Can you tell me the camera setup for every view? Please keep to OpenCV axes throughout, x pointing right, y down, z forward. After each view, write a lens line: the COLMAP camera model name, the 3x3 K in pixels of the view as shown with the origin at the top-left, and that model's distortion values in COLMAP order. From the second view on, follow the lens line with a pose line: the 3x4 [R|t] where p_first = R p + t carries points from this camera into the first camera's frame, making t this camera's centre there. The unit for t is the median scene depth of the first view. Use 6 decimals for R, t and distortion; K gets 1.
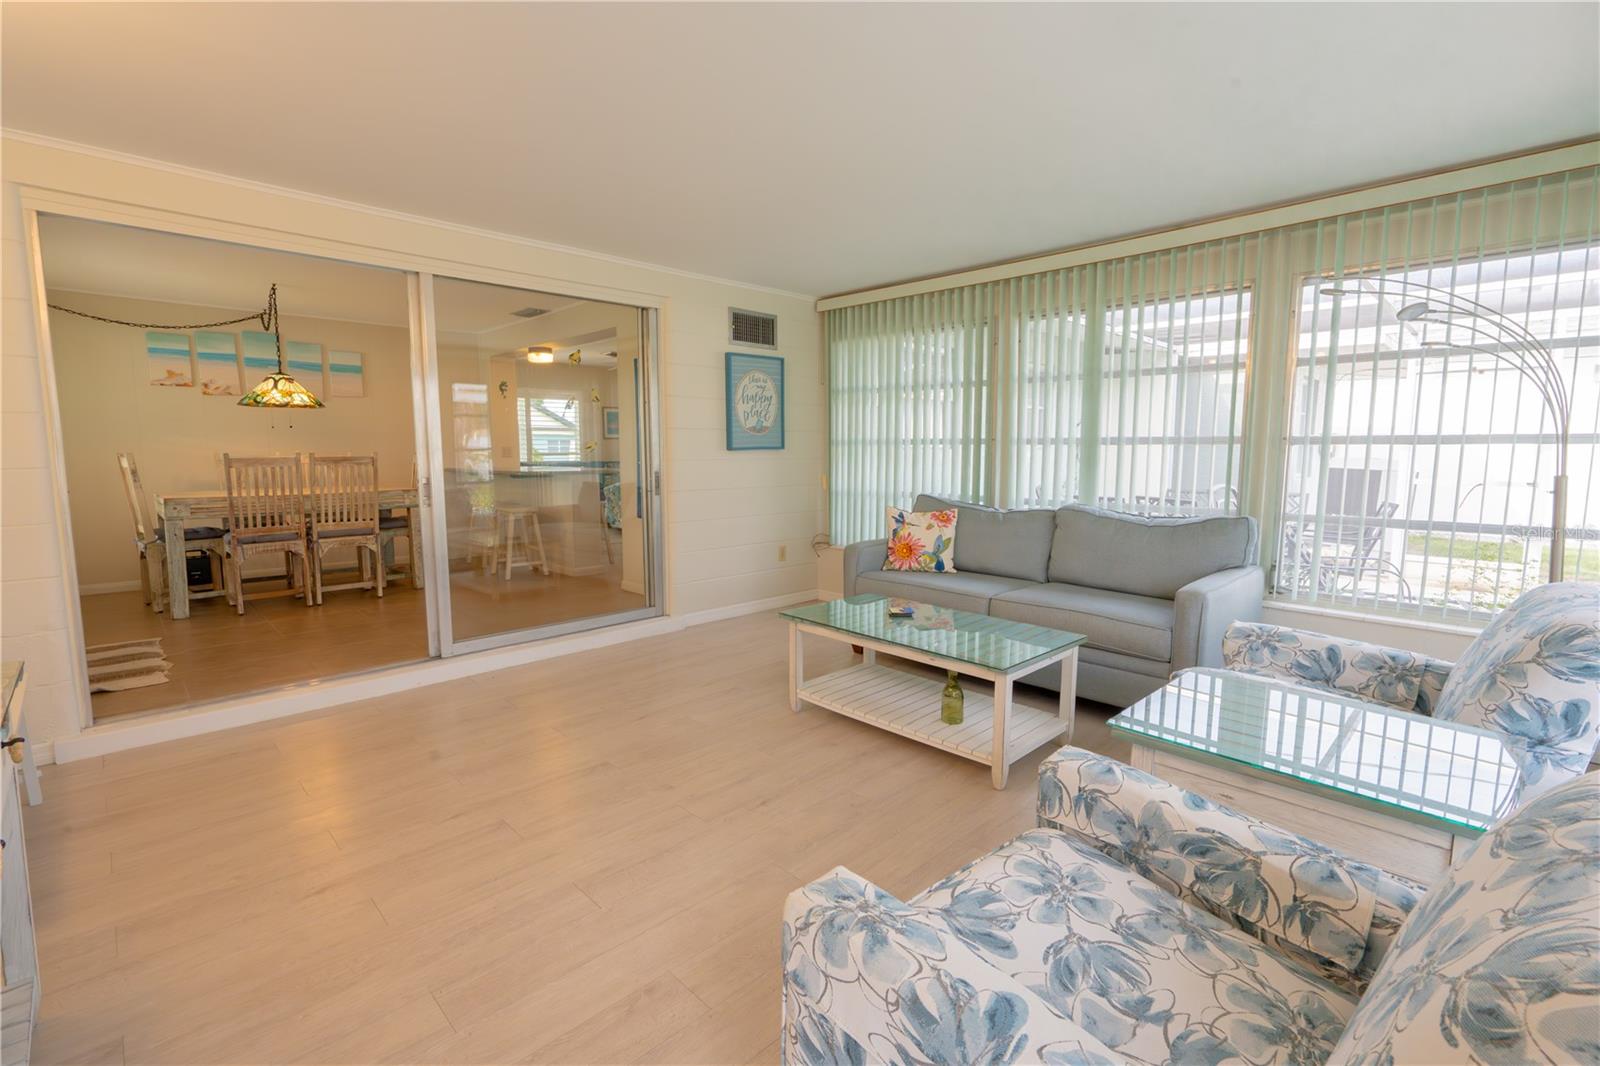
lens RADIAL K [[736.7, 0, 800.0], [0, 736.7, 533.0], [0, 0, 1]] dist [-0.000296, 0.000176]
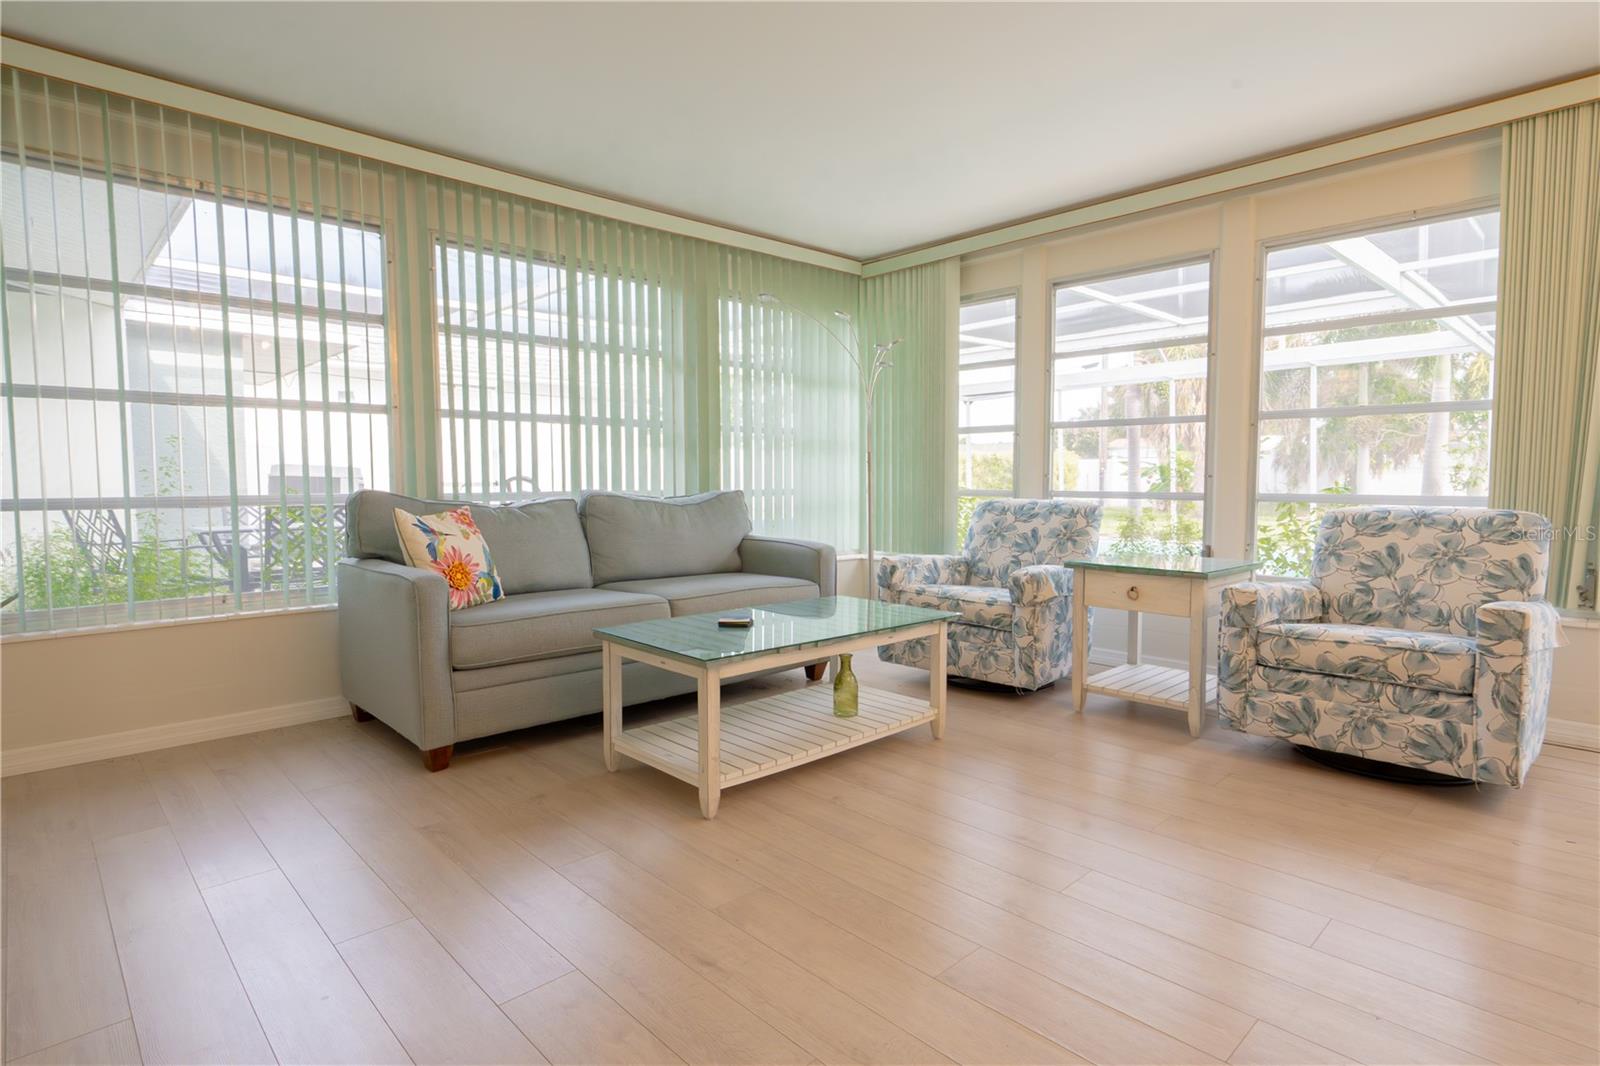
lens RADIAL K [[823.6, 0, 800.0], [0, 823.6, 533.0], [0, 0, 1]] dist [-0.000338, 0.000116]
pose [[0.013031, -0.067584, 0.997628, -0.638440], [0.116112, 0.991066, 0.065623, -0.029968], [-0.993151, 0.114982, 0.020762, 0.802598]]
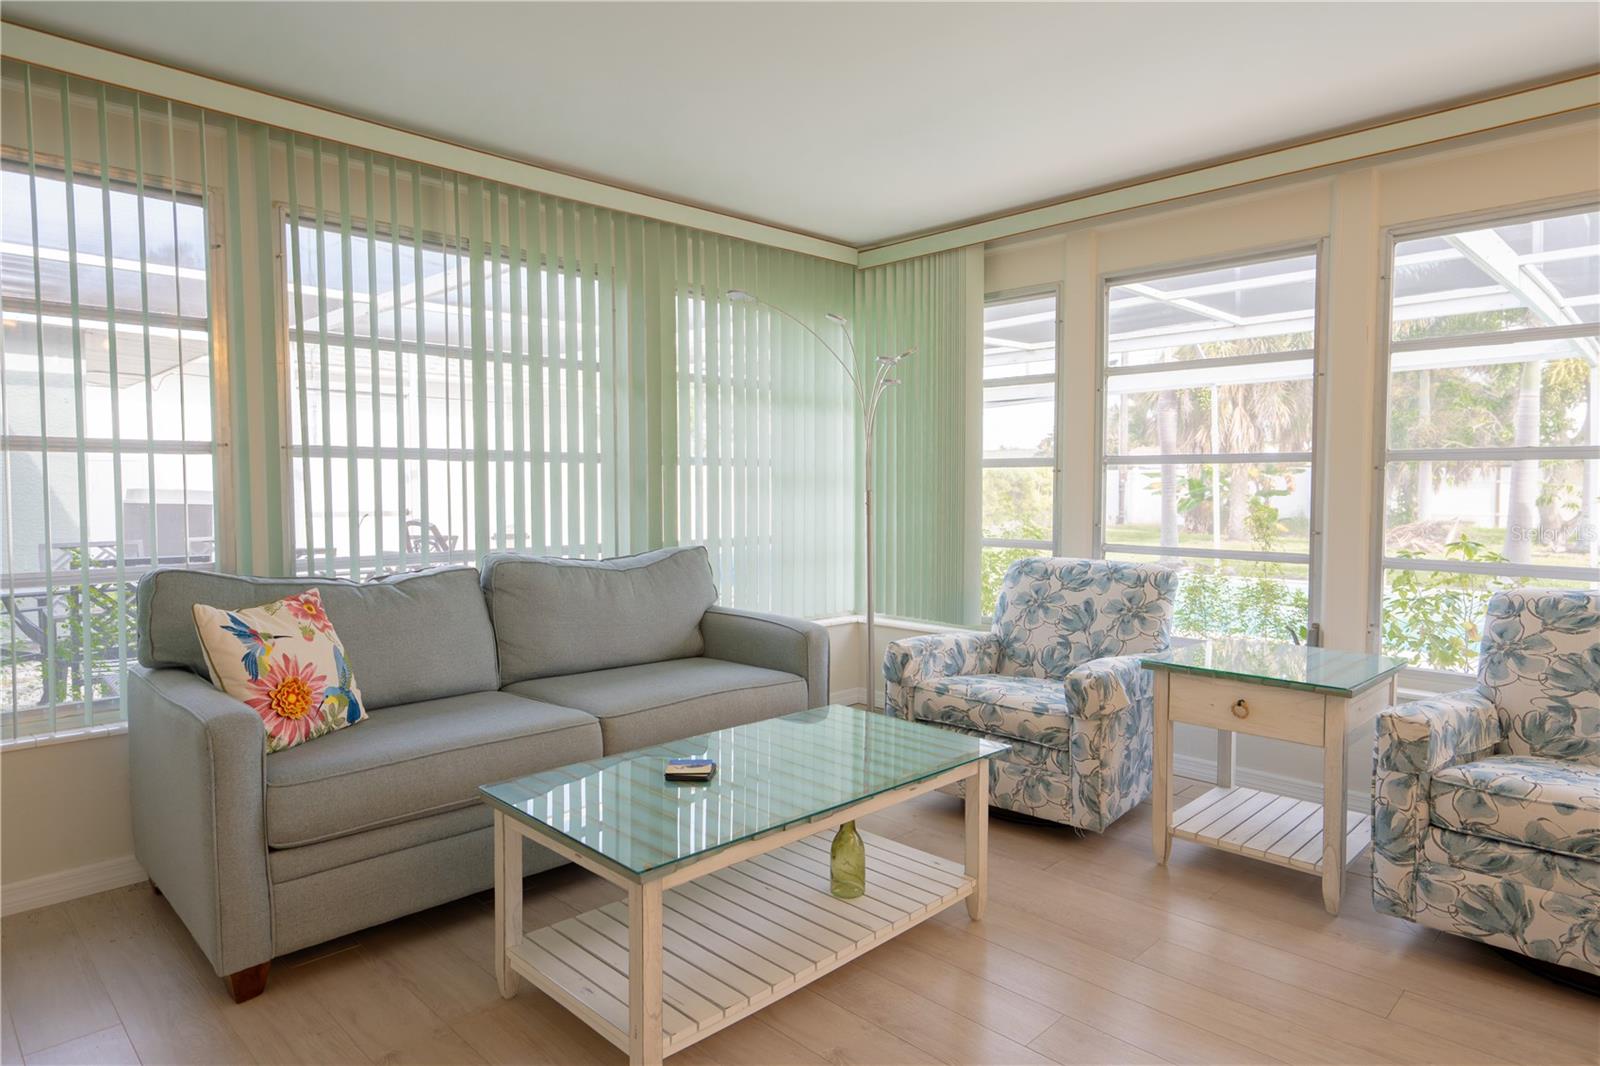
lens RADIAL K [[924.7, 0, 800.0], [0, 924.7, 533.0], [0, 0, 1]] dist [0.003968, -0.000238]
pose [[-0.012513, -0.053565, 0.998486, -0.467590], [0.114374, 0.991934, 0.054646, -0.080926], [-0.993359, 0.114884, -0.006286, 0.803565]]
